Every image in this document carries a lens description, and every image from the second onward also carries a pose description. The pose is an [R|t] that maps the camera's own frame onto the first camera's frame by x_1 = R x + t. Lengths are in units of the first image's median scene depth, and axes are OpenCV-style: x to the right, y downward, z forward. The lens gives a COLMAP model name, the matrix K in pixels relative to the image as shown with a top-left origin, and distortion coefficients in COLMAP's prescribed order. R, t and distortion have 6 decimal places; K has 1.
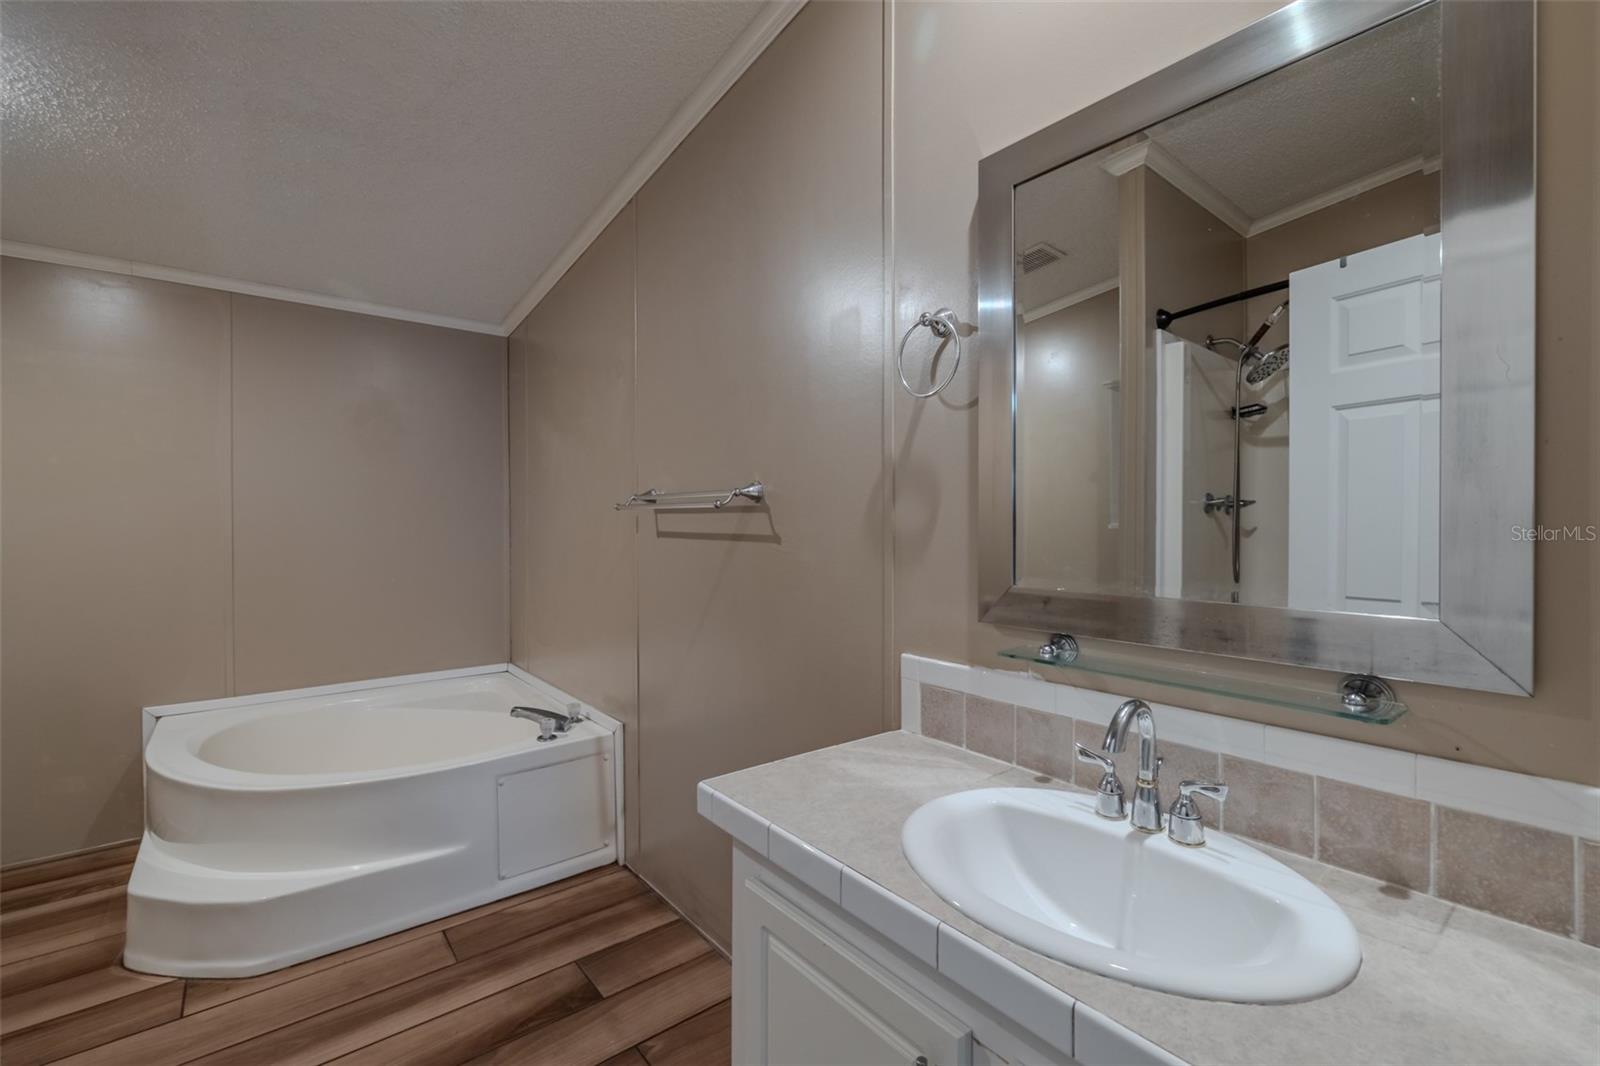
lens RADIAL K [[682.3, 0, 802.7], [0, 682.3, 526.0], [0, 0, 1]] dist [-0.001494, 0.000026]
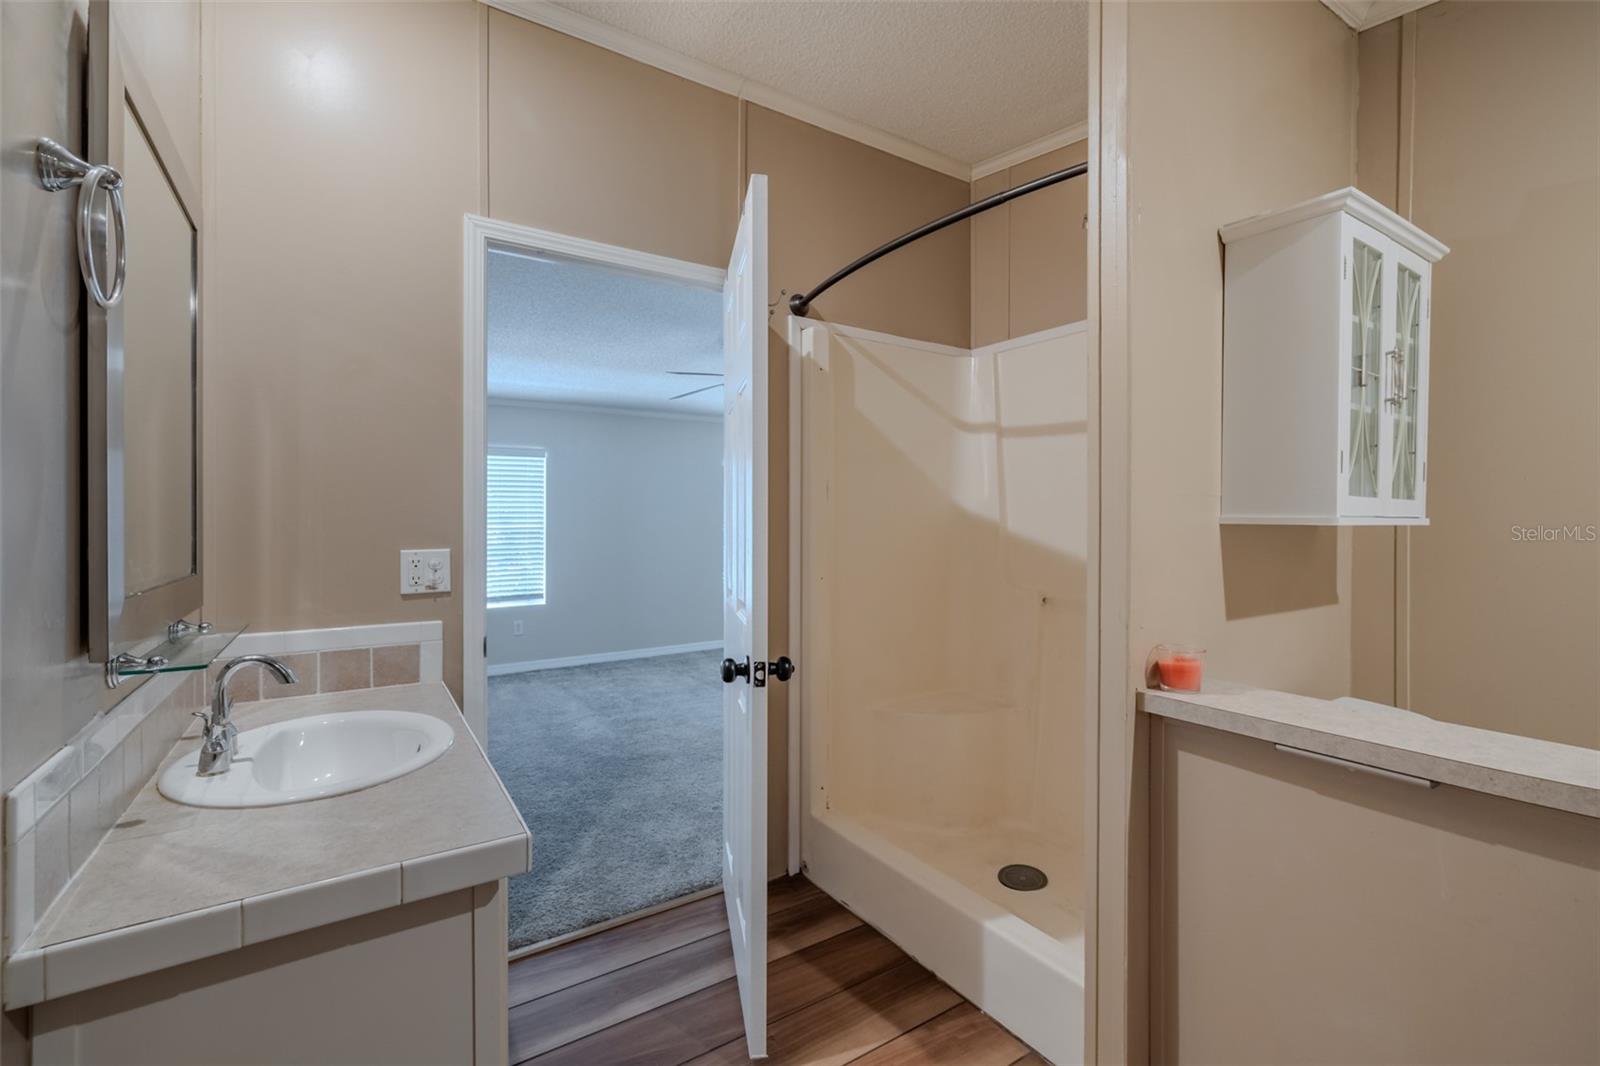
lens RADIAL K [[697.8, 0, 800.3], [0, 697.8, 505.0], [0, 0, 1]] dist [0.014522, 0.000133]
pose [[-0.995254, 0.000376, 0.097311, -0.516369], [-0.002462, 0.999575, -0.029042, -0.000937], [-0.097281, -0.029144, -0.994830, 1.665918]]
